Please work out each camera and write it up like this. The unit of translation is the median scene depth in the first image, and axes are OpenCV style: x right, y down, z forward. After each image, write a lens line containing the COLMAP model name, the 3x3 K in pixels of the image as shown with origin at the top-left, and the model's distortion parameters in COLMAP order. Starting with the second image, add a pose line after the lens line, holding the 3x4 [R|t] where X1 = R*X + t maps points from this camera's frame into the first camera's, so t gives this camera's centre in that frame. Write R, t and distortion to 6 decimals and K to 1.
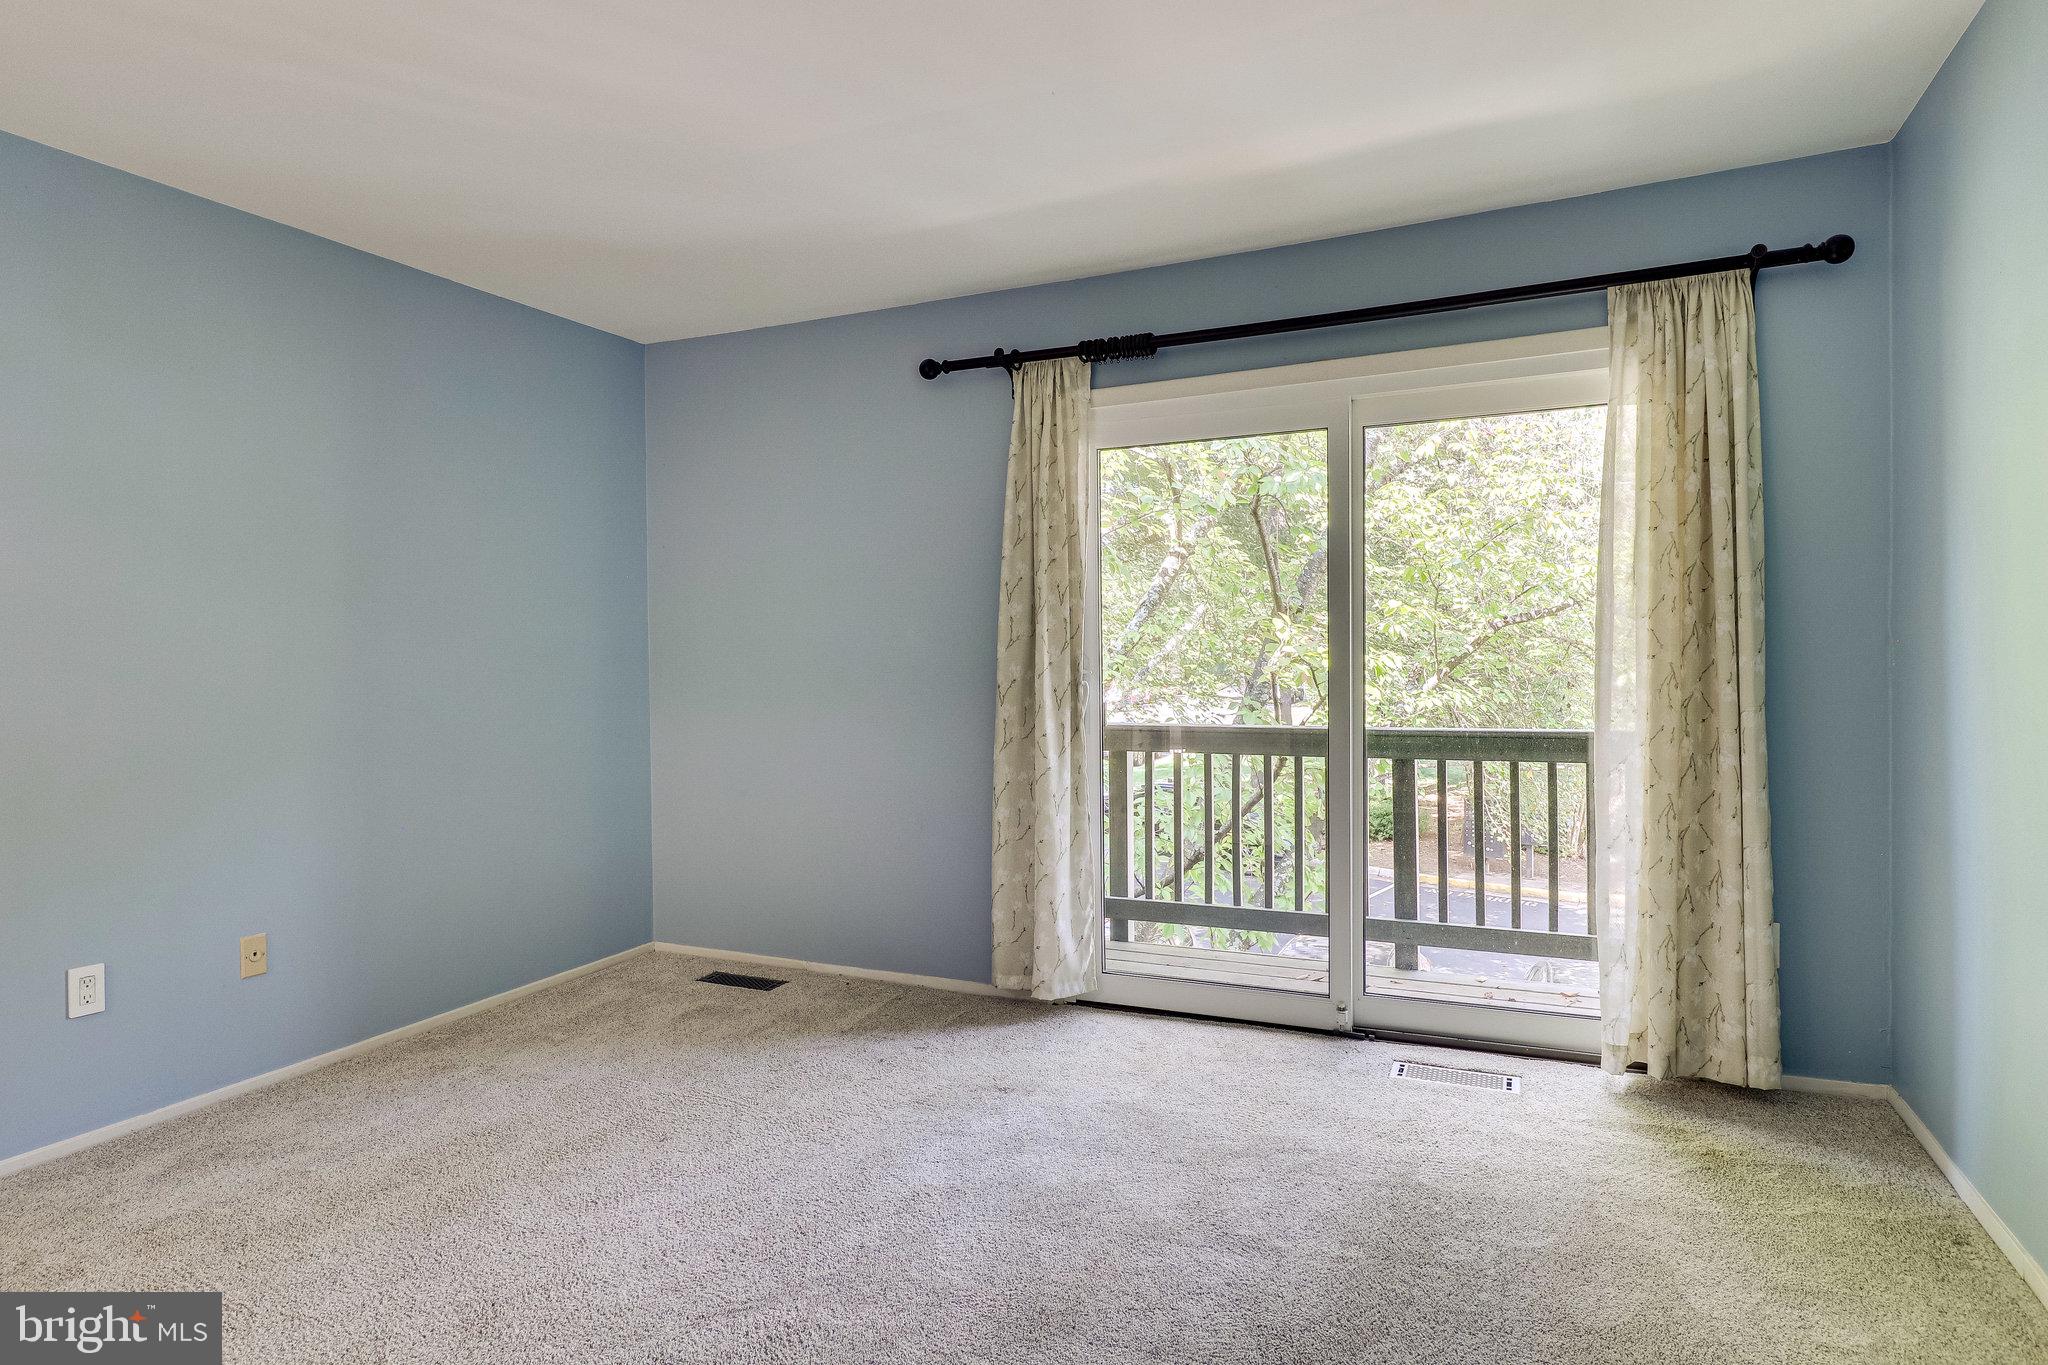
lens RADIAL K [[1157.4, 0, 1024.0], [0, 1157.4, 682.5], [0, 0, 1]] dist [-0.007044, -0.001727]
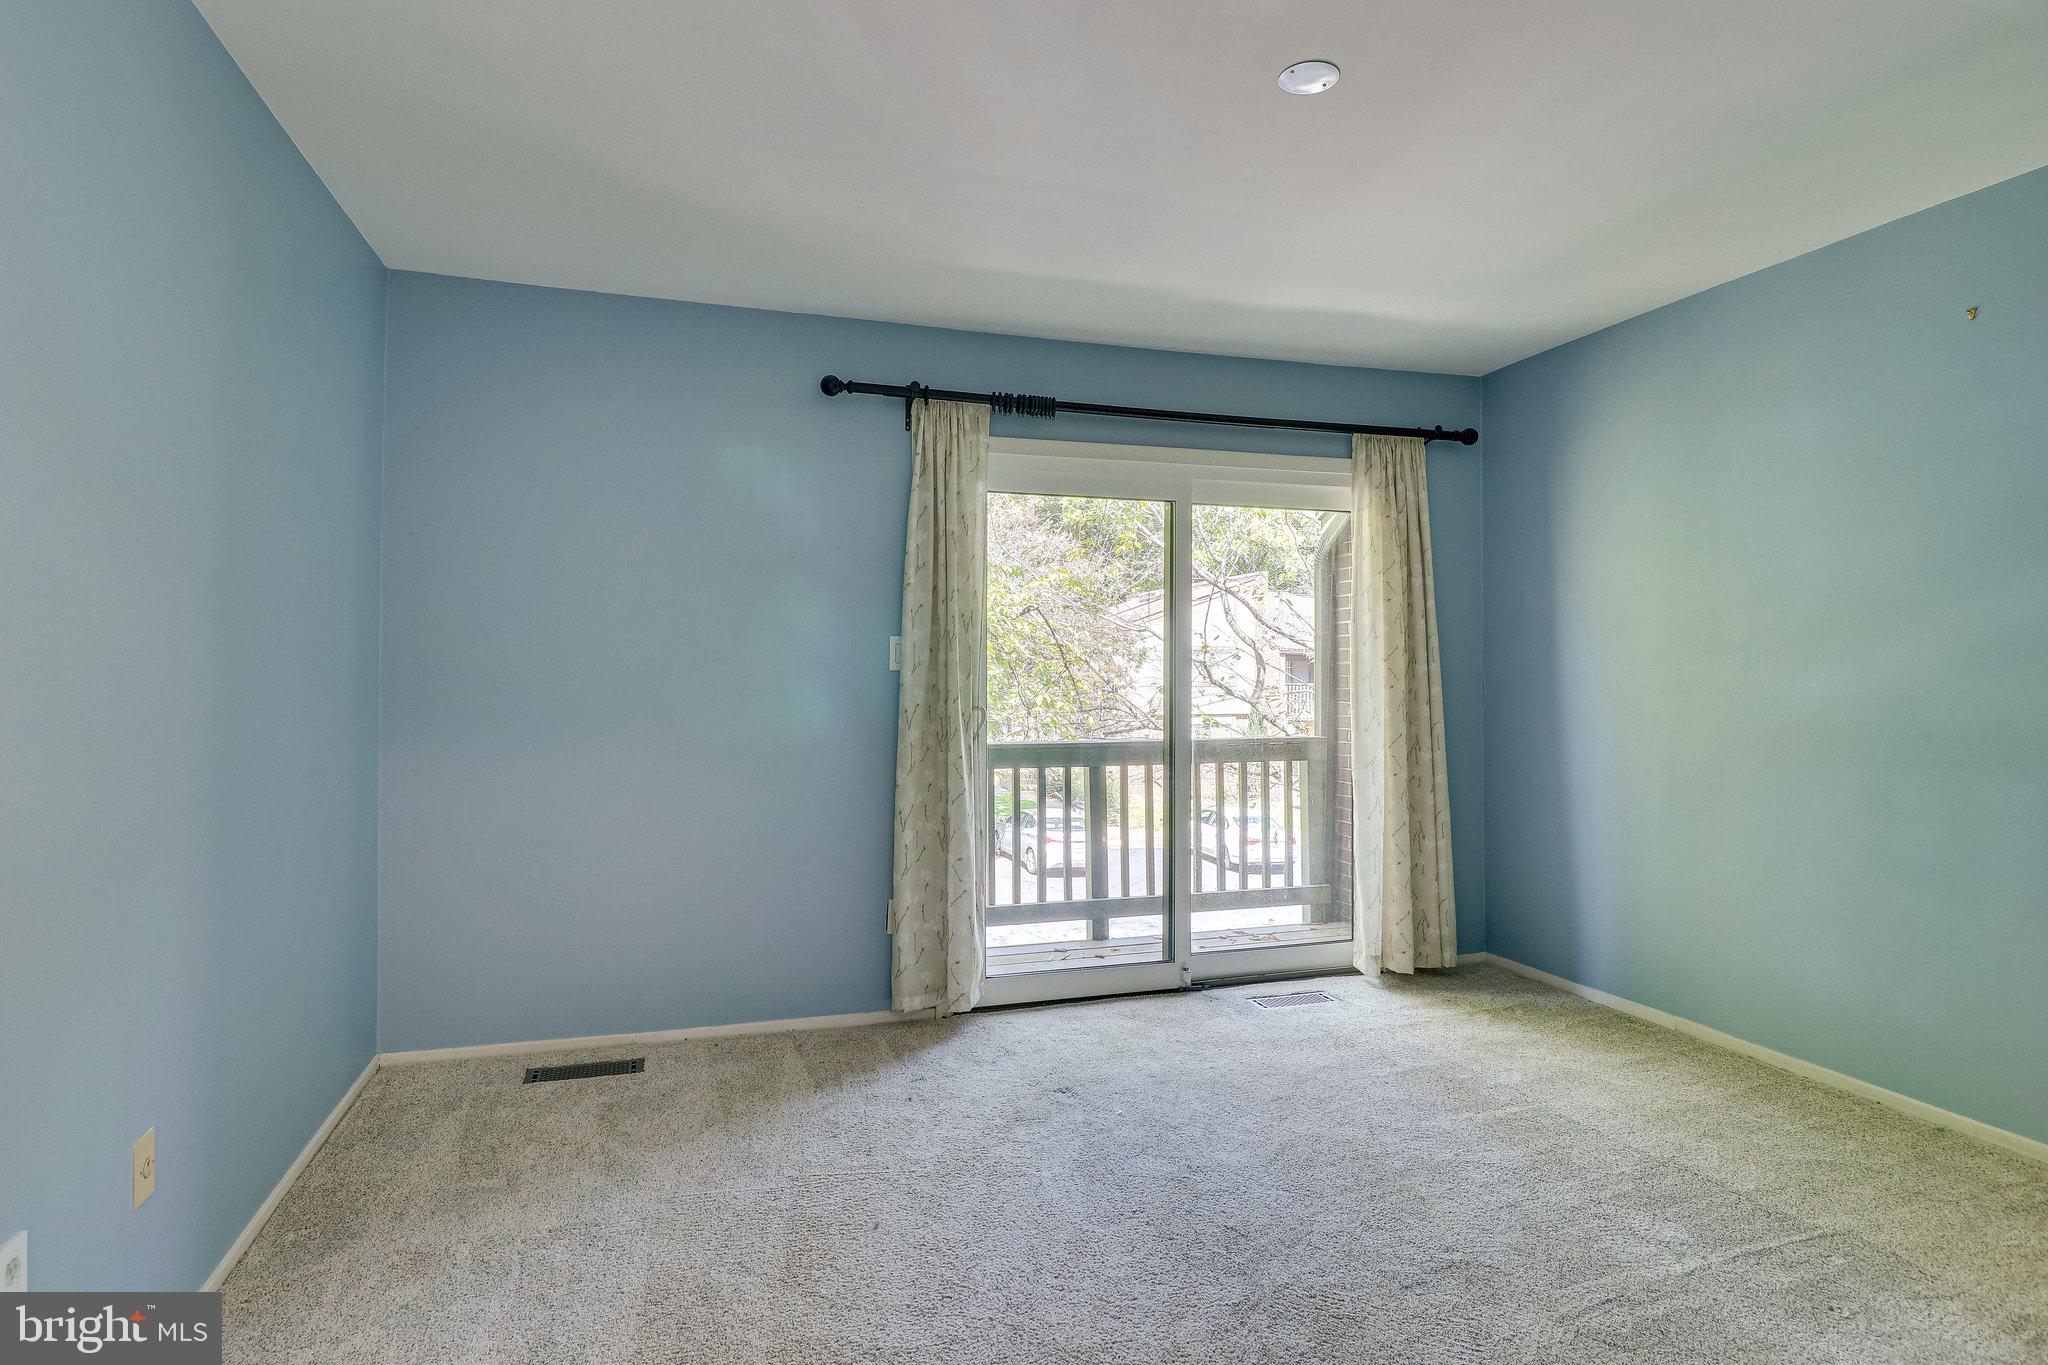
lens RADIAL K [[1145.4, 0, 1019.0], [0, 1145.4, 650.4], [0, 0, 1]] dist [0.004158, -0.001992]
pose [[0.729492, 0.024689, 0.683544, -0.661665], [0.001389, 0.999293, -0.037576, -0.012049], [-0.683988, 0.028361, 0.728941, 0.206105]]
